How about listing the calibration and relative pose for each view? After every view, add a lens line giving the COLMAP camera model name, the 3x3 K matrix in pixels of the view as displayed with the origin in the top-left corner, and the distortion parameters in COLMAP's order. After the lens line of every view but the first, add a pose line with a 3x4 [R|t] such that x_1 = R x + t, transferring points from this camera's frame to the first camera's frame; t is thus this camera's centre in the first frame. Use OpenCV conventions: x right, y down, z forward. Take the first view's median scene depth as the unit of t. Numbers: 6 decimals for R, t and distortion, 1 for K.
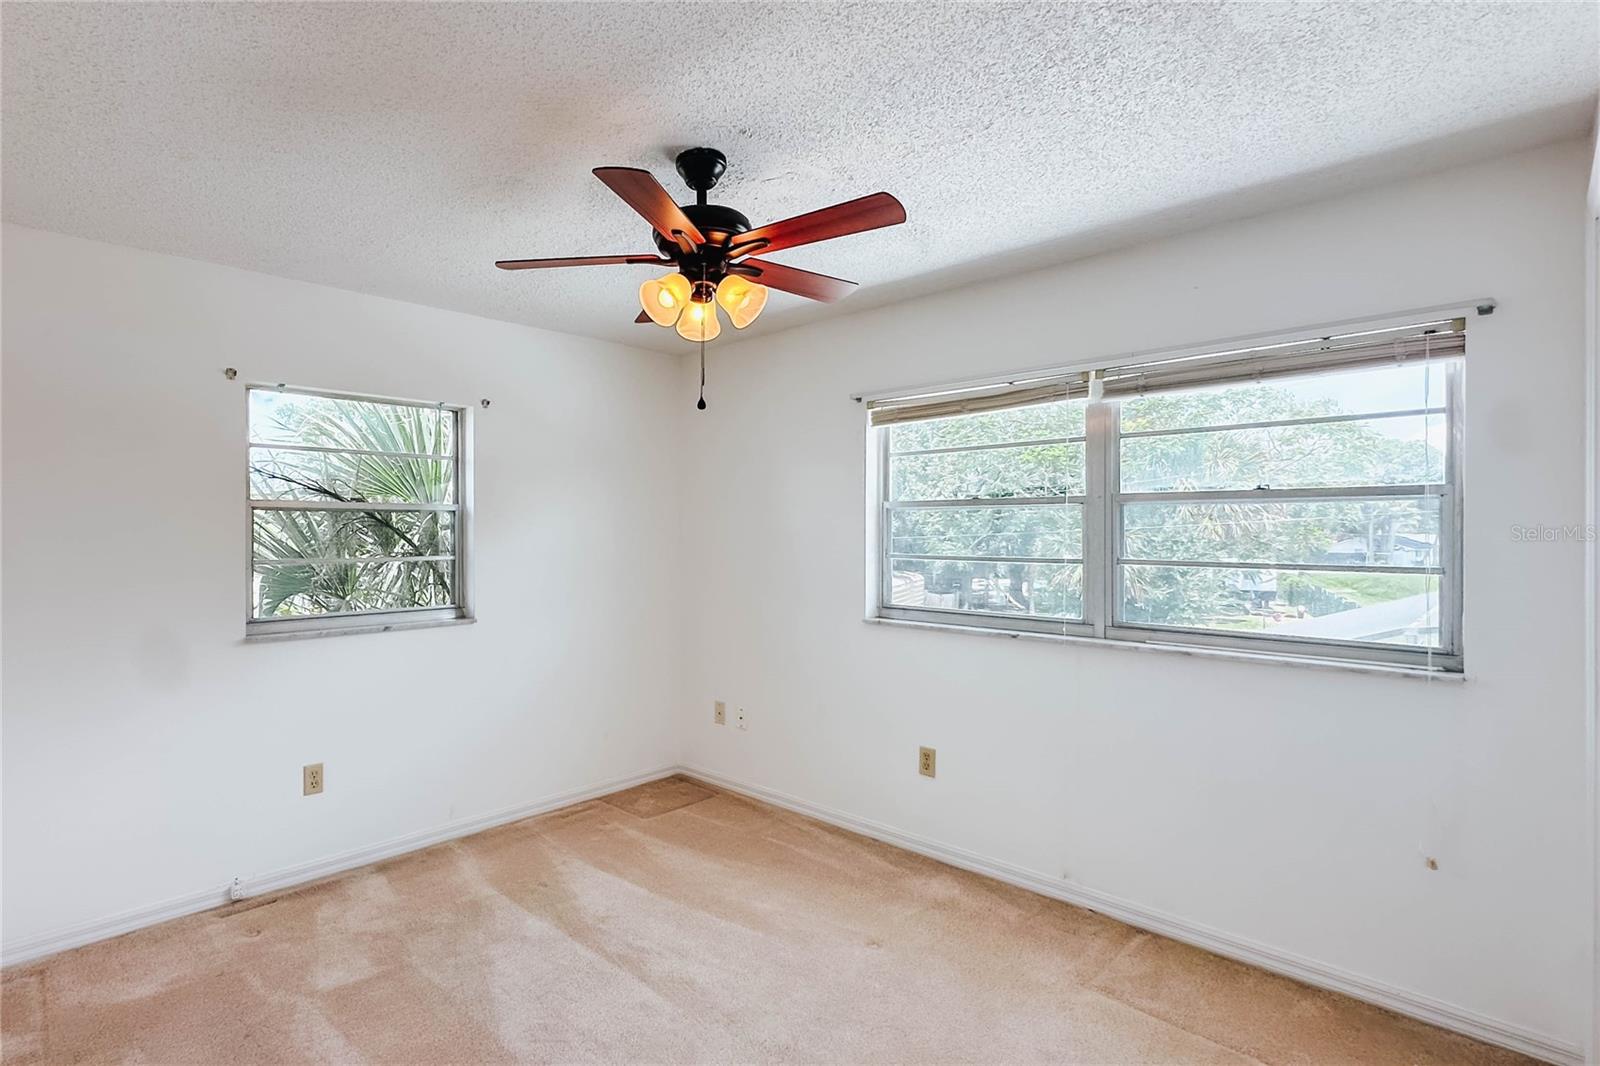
lens RADIAL K [[781.5, 0, 802.2], [0, 781.5, 529.8], [0, 0, 1]] dist [-0.004863, 0.000822]
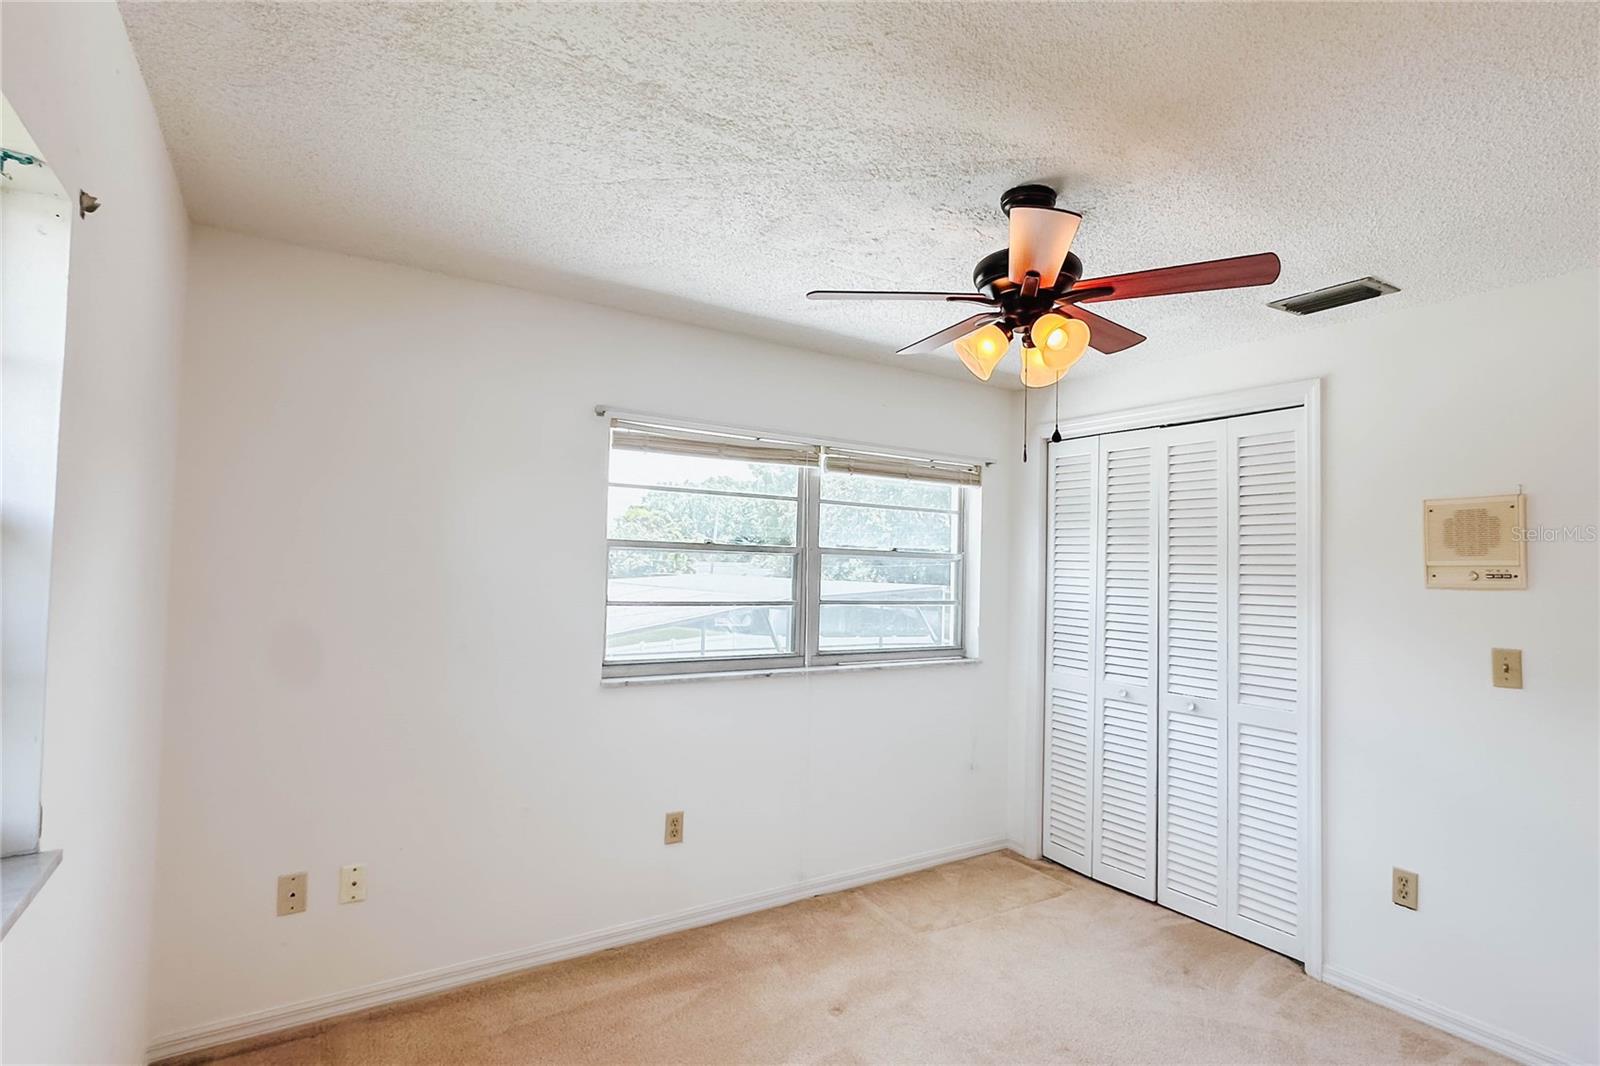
lens RADIAL K [[781.5, 0, 806.5], [0, 781.5, 542.5], [0, 0, 1]] dist [-0.004863, 0.000822]
pose [[0.240013, 0.042006, 0.969860, -0.774265], [-0.023876, 0.999017, -0.037360, -0.007214], [-0.970476, -0.014189, 0.240780, 0.697832]]
